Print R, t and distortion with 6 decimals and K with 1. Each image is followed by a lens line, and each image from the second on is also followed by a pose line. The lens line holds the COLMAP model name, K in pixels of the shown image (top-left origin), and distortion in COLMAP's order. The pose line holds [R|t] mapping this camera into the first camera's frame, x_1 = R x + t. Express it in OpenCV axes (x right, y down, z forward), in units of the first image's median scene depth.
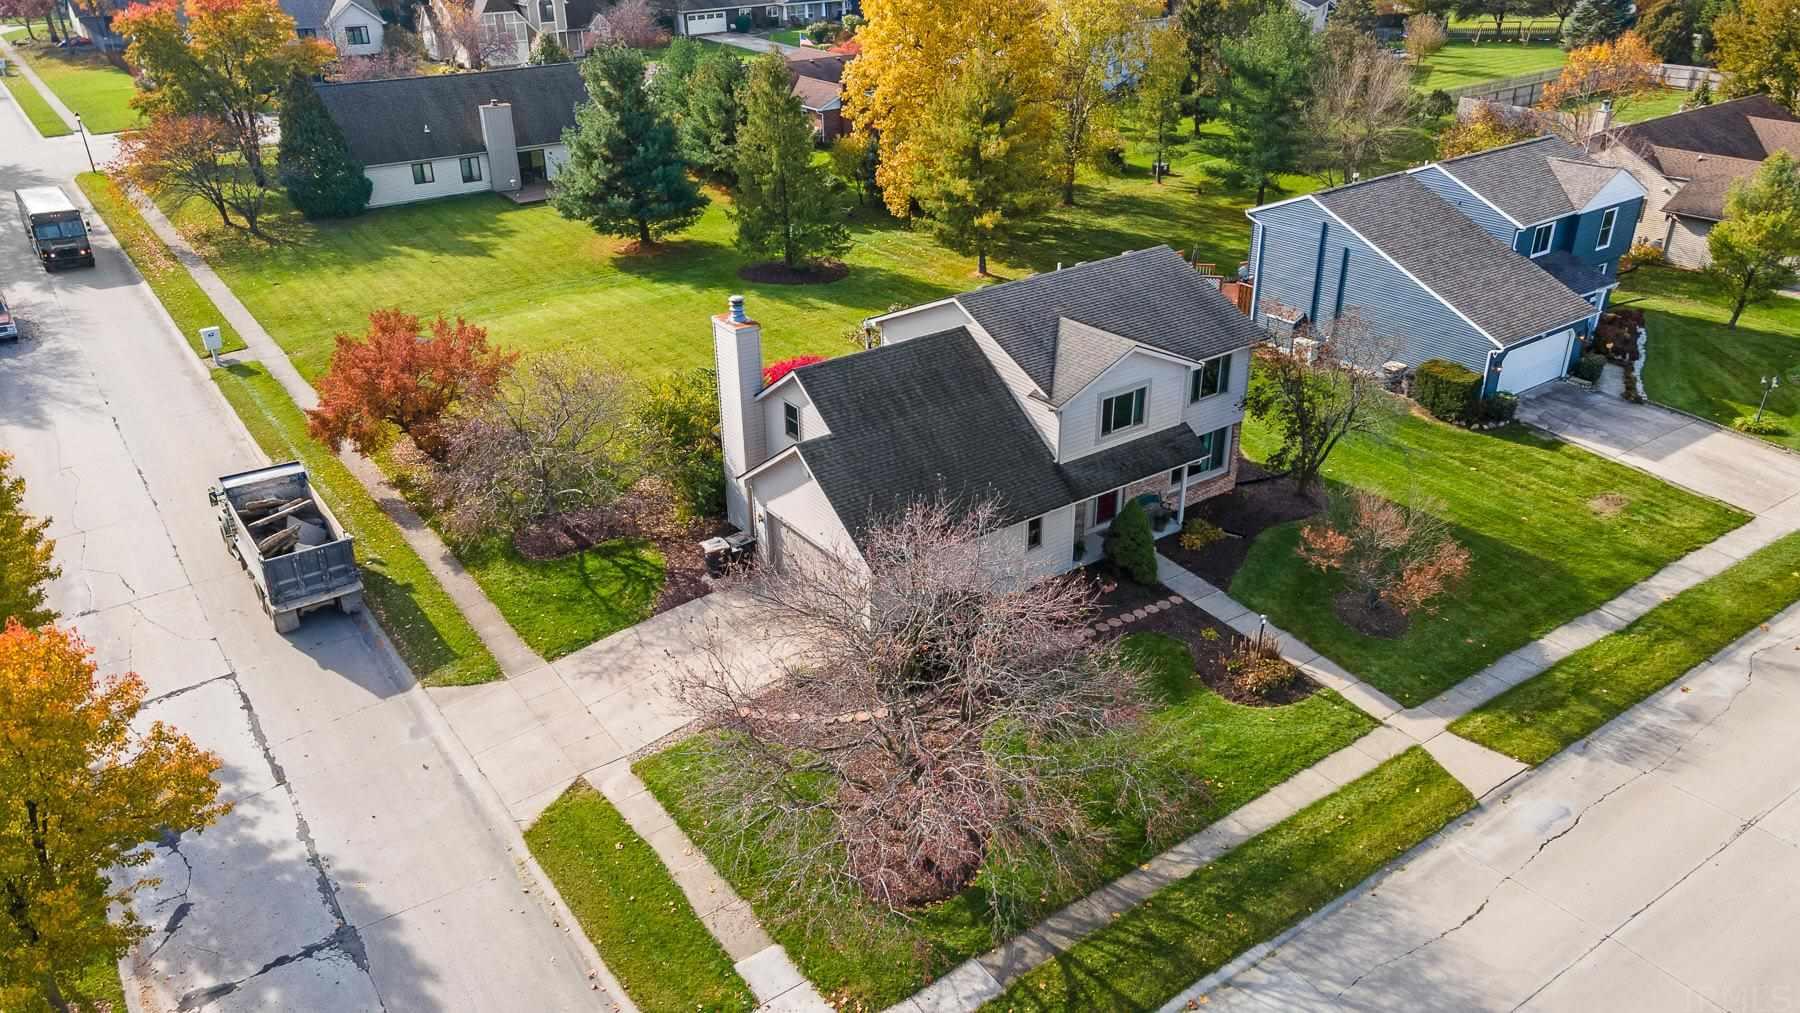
lens RADIAL K [[1307.7, 0, 900.0], [0, 1307.7, 506.5], [0, 0, 1]] dist [0.036563, 0.002107]
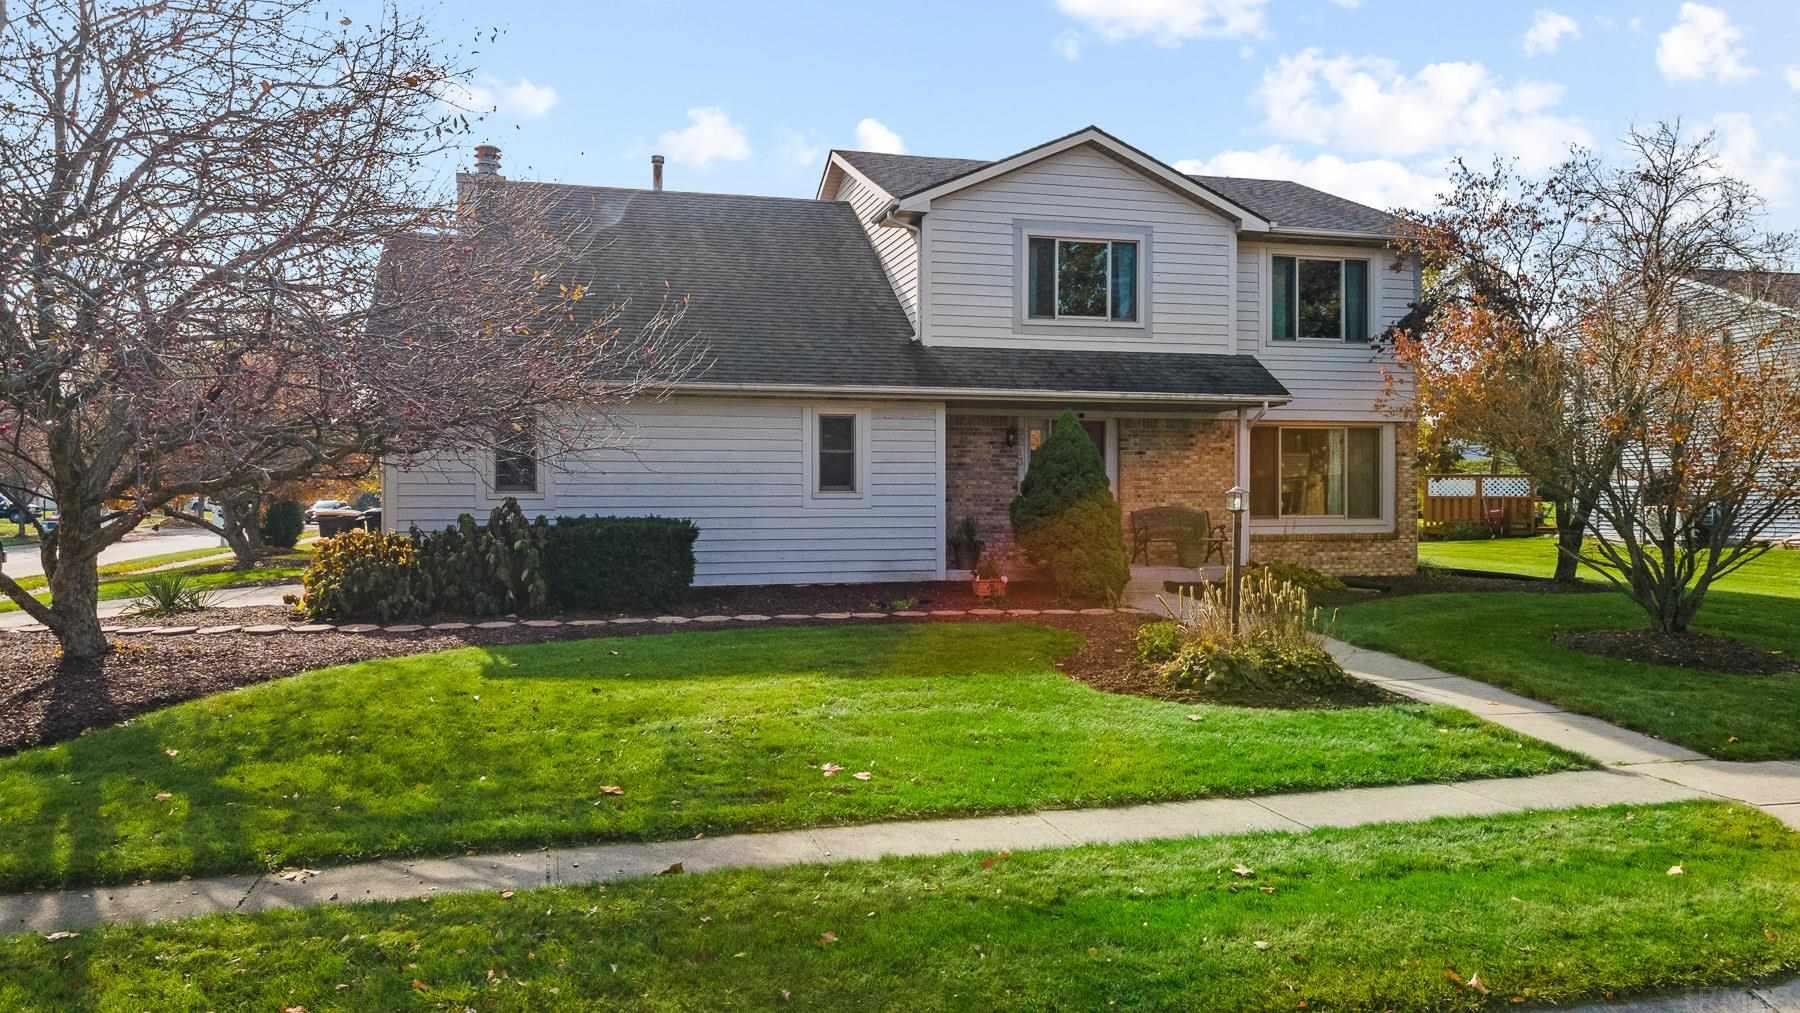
lens RADIAL K [[1307.7, 0, 900.0], [0, 1307.7, 506.5], [0, 0, 1]] dist [0.036563, 0.002107]
pose [[0.935794, 0.015663, -0.352199, 0.285934], [-0.168212, 0.897800, -0.407014, 0.222825], [0.309829, 0.440125, 0.842790, 0.604850]]
